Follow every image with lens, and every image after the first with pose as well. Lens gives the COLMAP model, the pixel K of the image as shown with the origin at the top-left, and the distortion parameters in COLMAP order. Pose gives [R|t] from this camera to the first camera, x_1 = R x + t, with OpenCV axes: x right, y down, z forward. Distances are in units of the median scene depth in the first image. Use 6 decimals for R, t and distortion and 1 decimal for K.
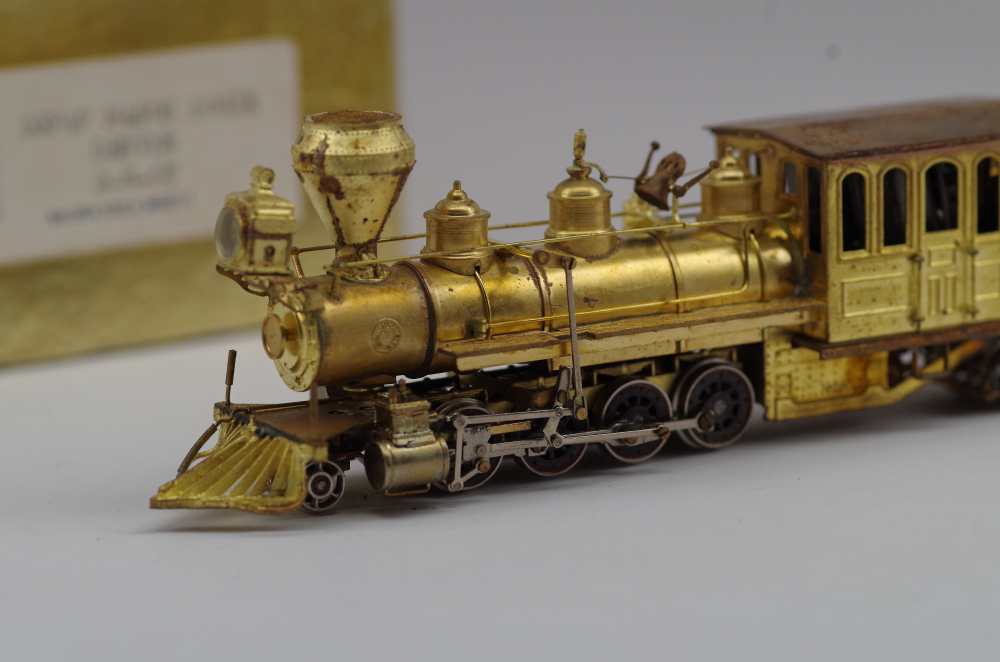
lens RADIAL K [[5113.3, 0, 500.6], [0, 5113.3, 331.1], [0, 0, 1]] dist [-0.063848, 0.000000]
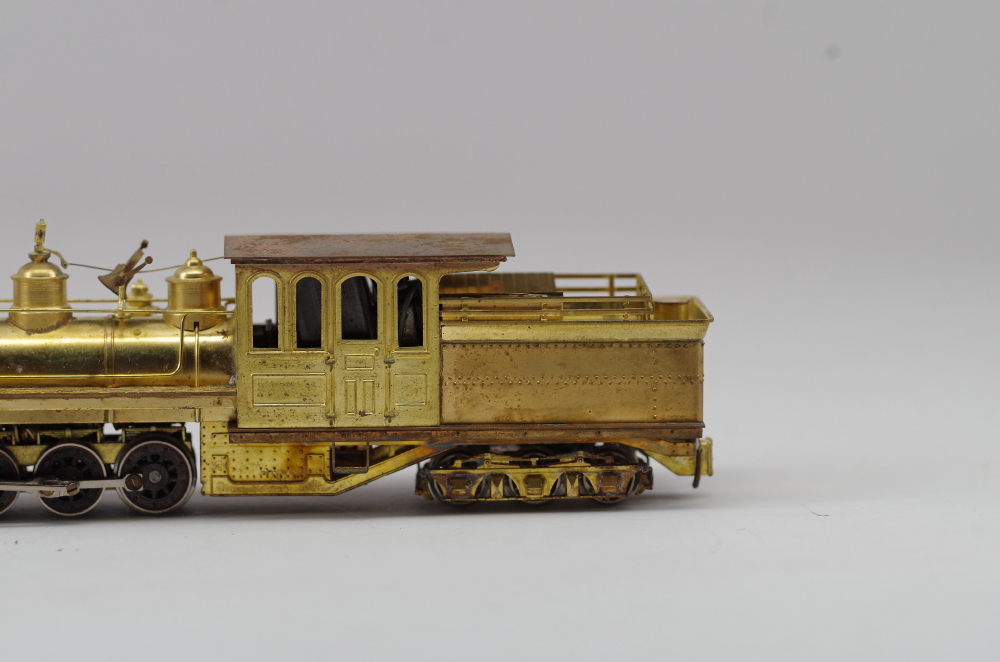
lens RADIAL K [[5113.3, 0, 501.0], [0, 5113.3, 331.9], [0, 0, 1]] dist [-0.063848, 0.000000]
pose [[0.900206, 0.083140, -0.427454, 0.598277], [-0.106385, 0.993850, -0.030739, 0.009762], [0.422269, 0.073146, 0.903514, 0.011918]]
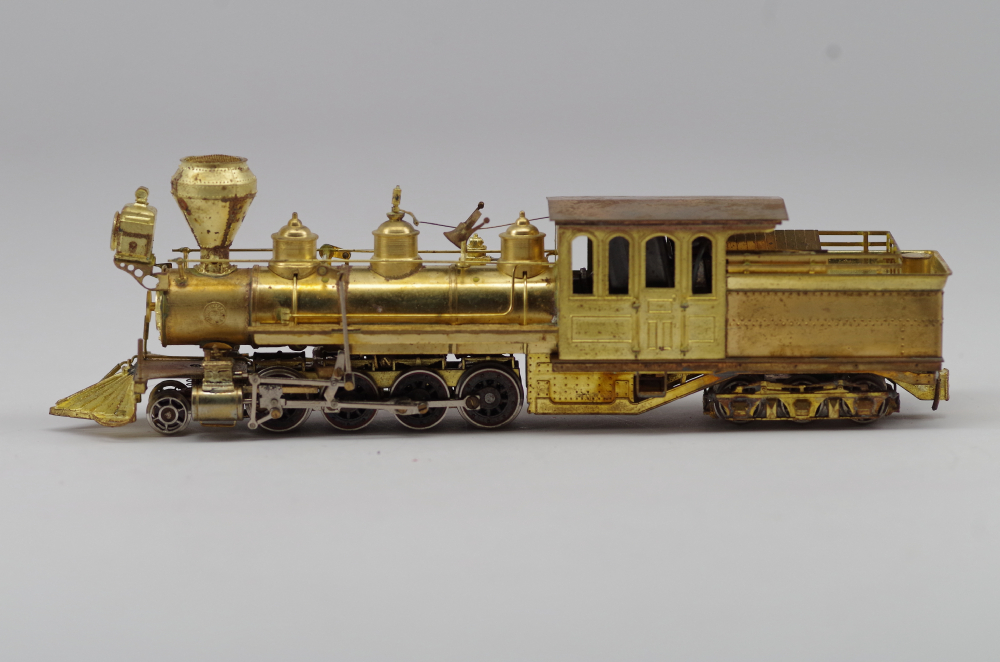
lens RADIAL K [[5113.3, 0, 498.6], [0, 5113.3, 330.6], [0, 0, 1]] dist [-0.063848, 0.000000]
pose [[0.882791, 0.105297, -0.457813, 0.678954], [-0.114987, 0.993344, 0.006741, -0.012794], [0.455476, 0.046692, 0.889023, -0.220386]]
